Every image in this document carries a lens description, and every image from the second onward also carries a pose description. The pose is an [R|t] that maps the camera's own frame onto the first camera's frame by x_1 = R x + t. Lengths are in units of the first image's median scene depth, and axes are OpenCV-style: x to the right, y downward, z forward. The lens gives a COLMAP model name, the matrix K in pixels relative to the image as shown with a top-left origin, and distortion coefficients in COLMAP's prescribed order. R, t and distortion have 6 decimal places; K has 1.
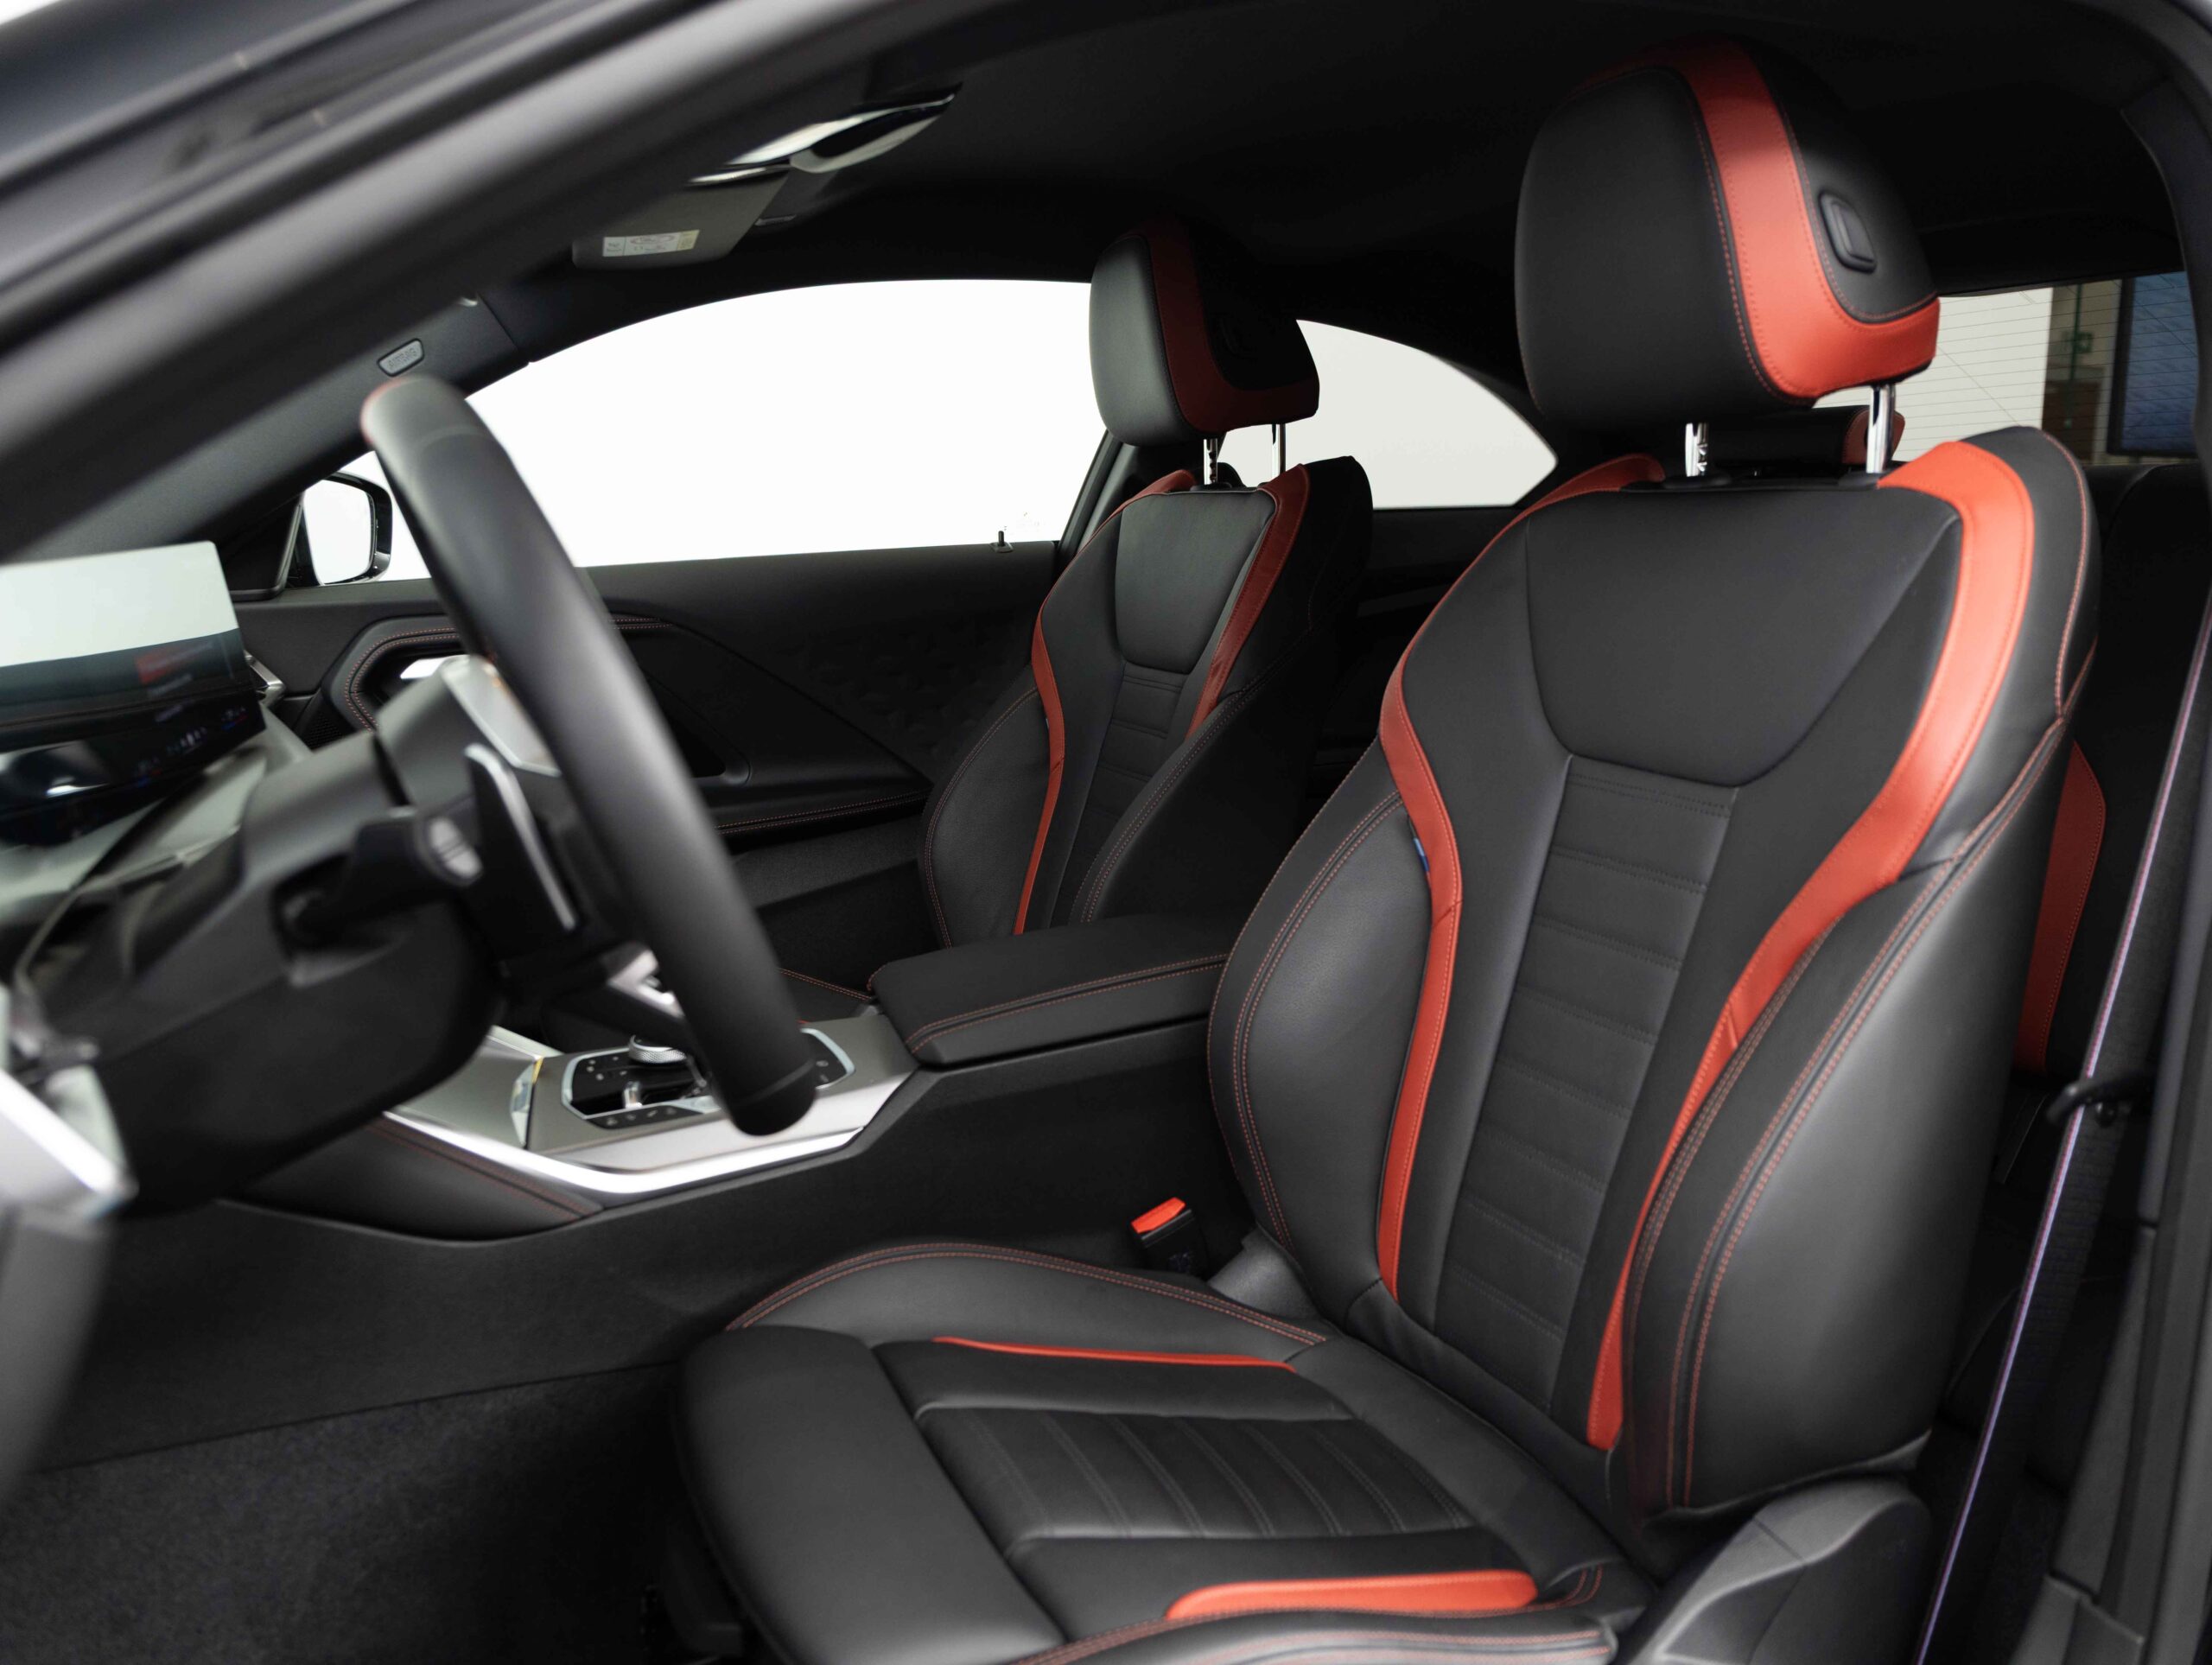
lens RADIAL K [[1555.9, 0, 1104.9], [0, 1555.9, 845.5], [0, 0, 1]] dist [-0.000243, 0.004845]
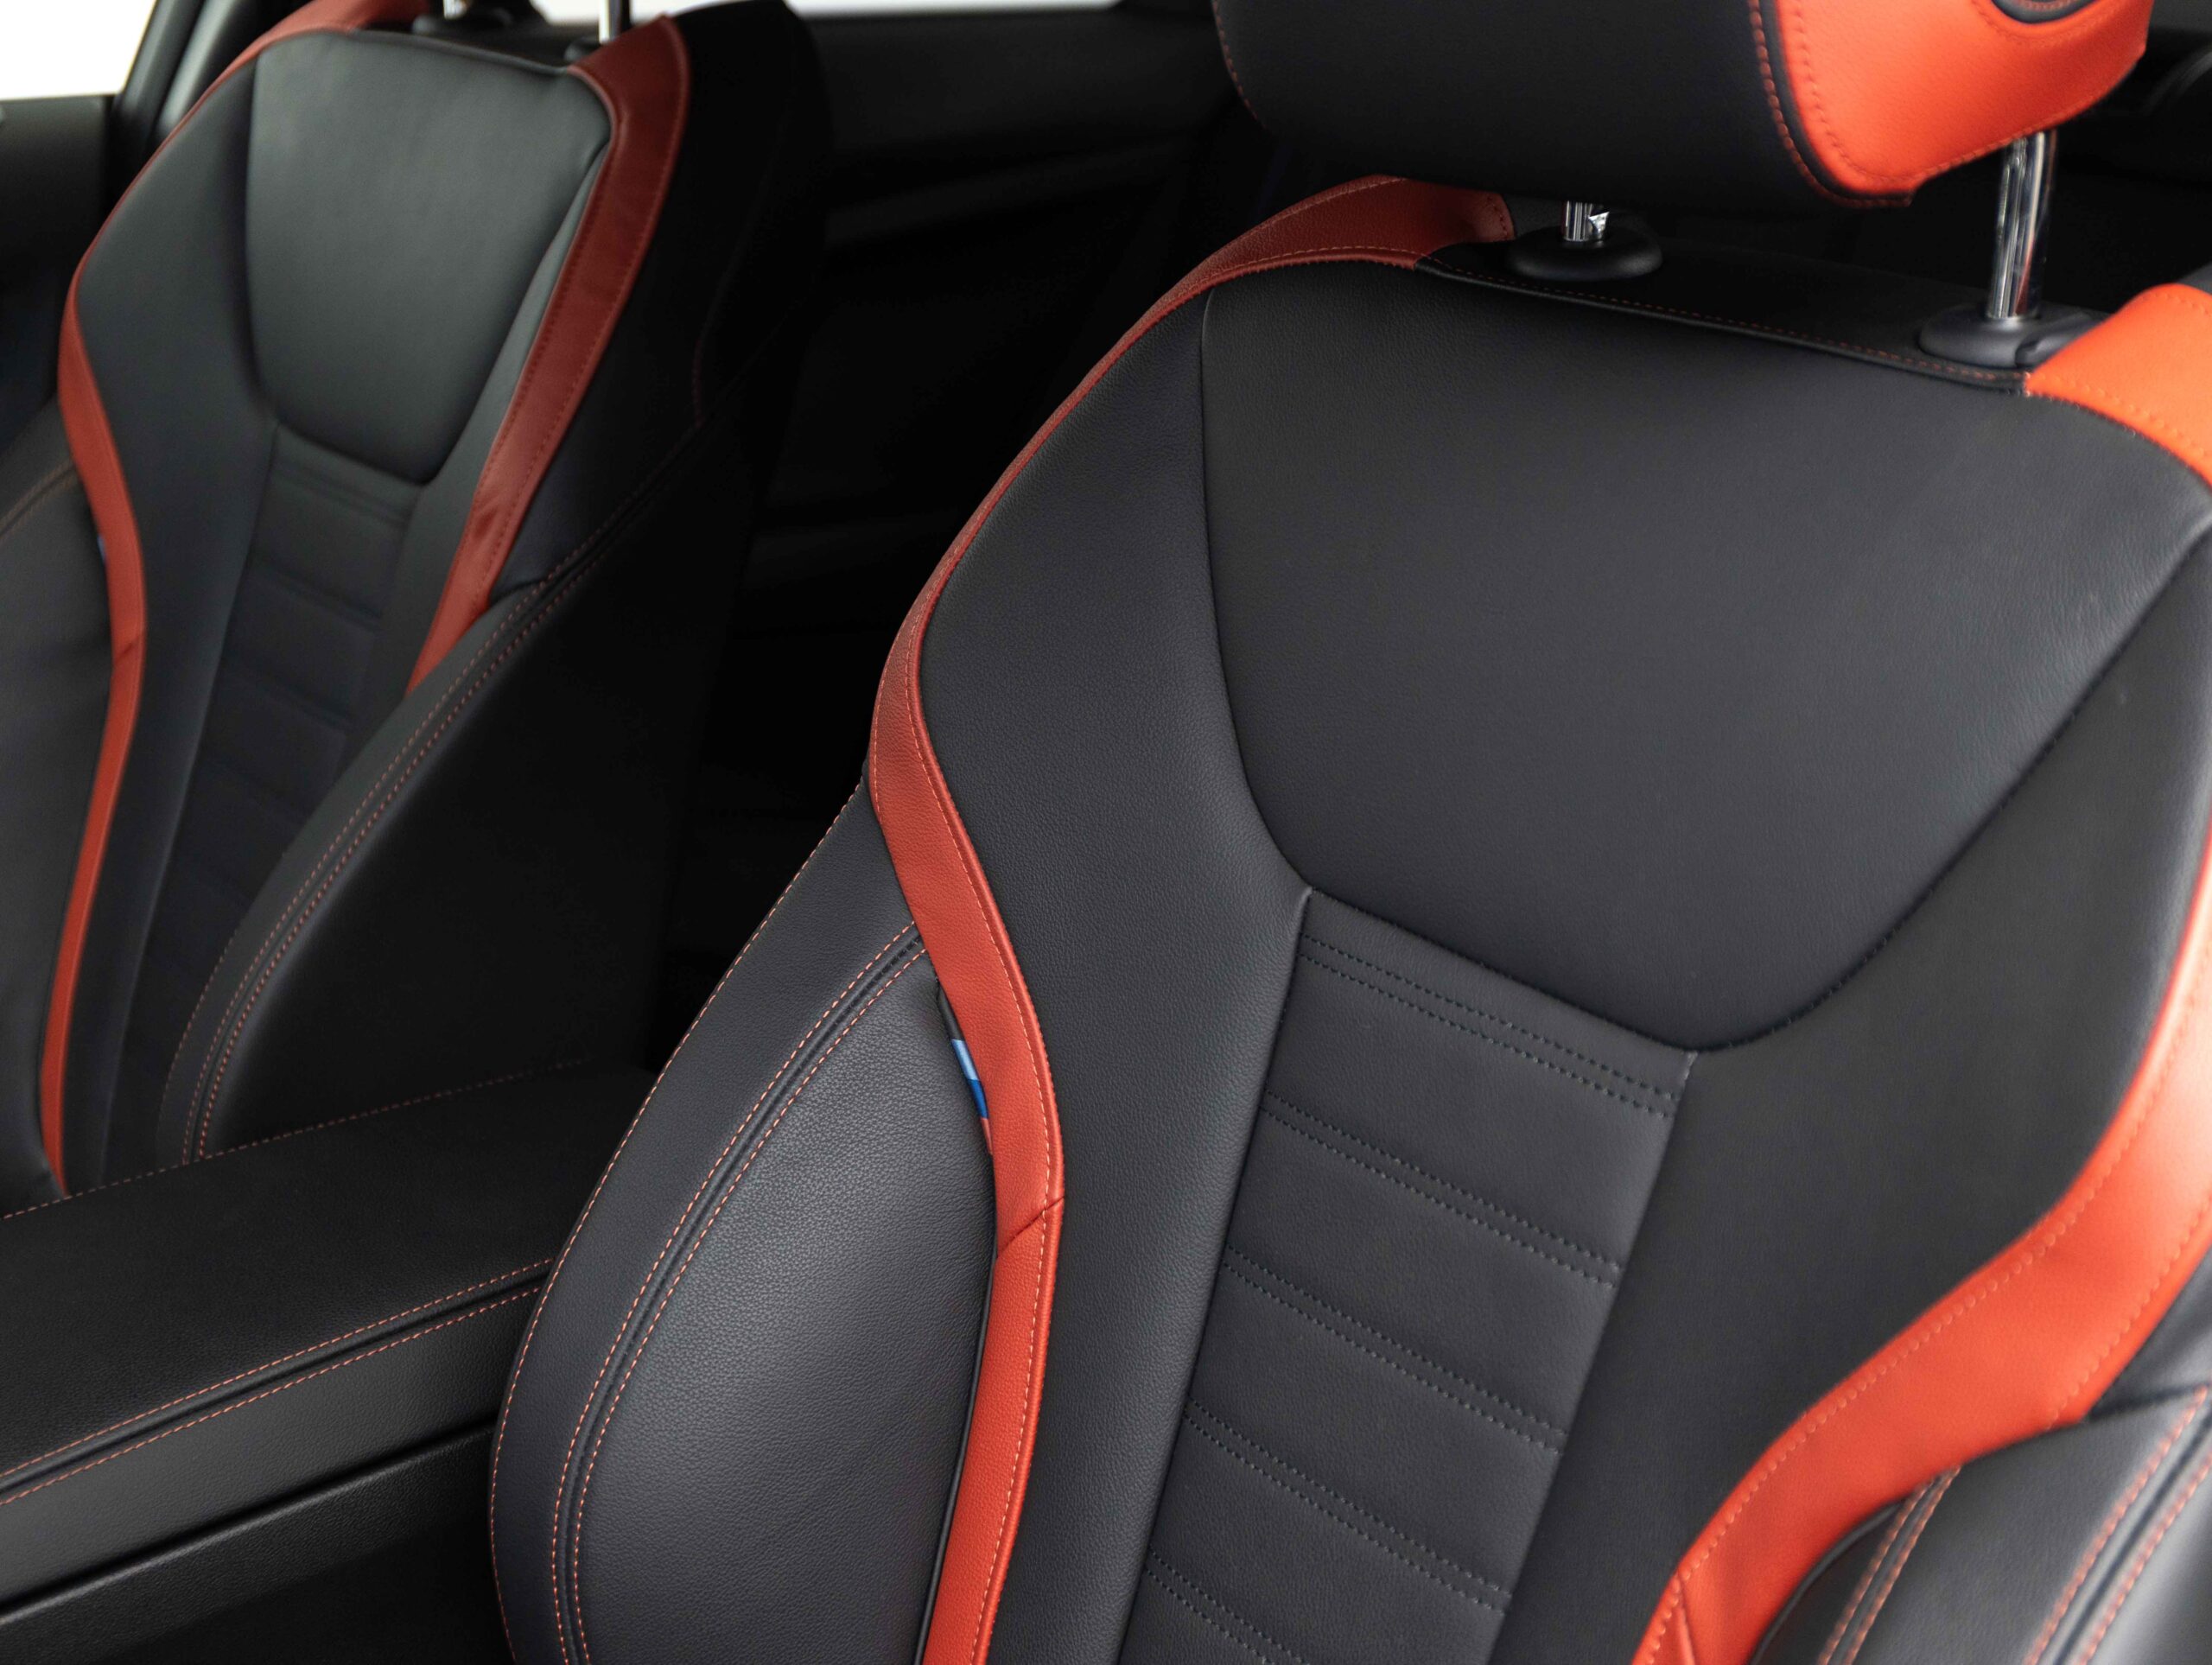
lens RADIAL K [[2940.1, 0, 1002.1], [0, 2940.1, 832.3], [0, 0, 1]] dist [0.014151, -0.047123]
pose [[0.972578, -0.040776, 0.228974, 0.026173], [0.010053, 0.990961, 0.133770, -0.173735], [-0.232359, -0.127800, 0.964197, 0.212510]]
